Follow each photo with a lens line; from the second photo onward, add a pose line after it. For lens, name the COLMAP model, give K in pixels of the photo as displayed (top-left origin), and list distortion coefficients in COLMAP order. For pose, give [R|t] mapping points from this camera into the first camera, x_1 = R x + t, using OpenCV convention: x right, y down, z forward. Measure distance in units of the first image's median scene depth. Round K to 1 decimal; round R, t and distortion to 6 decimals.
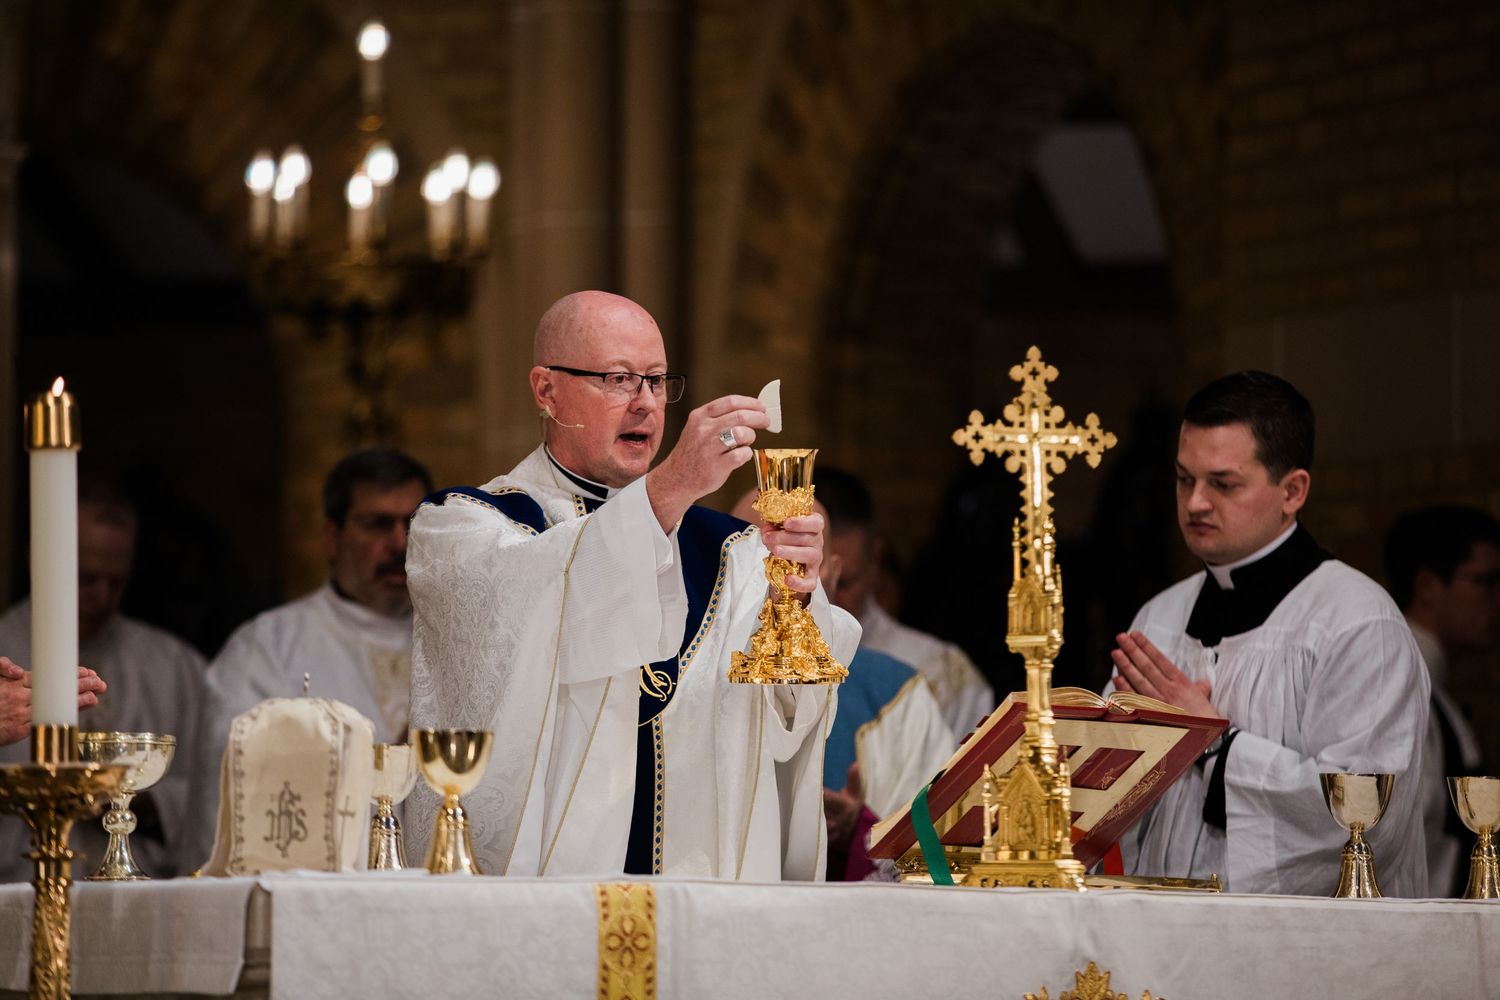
lens RADIAL K [[8334.0, 0, 748.7], [0, 8334.0, 500.3], [0, 0, 1]] dist [2.528662, 0.000000]
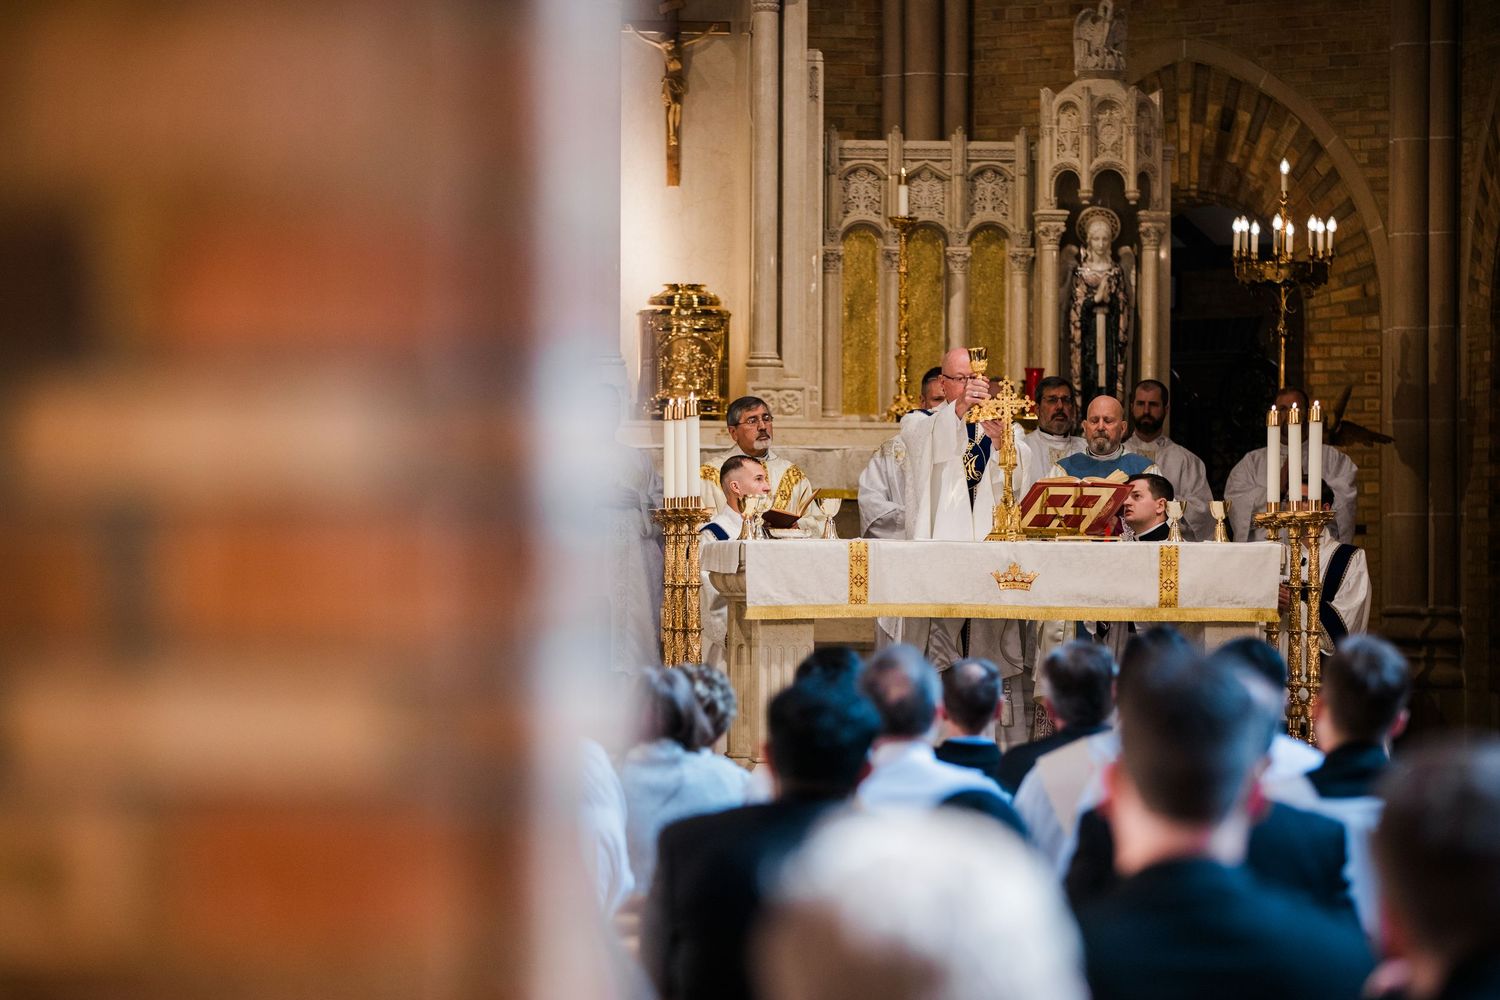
lens RADIAL K [[5844.7, 0, 750.1], [0, 5844.7, 499.7], [0, 0, 1]] dist [0.195267, 0.000000]
pose [[0.953067, -0.010716, -0.302571, 0.585303], [0.023479, 0.998980, 0.038579, -0.056120], [0.301849, -0.043872, 0.952346, -1.118951]]
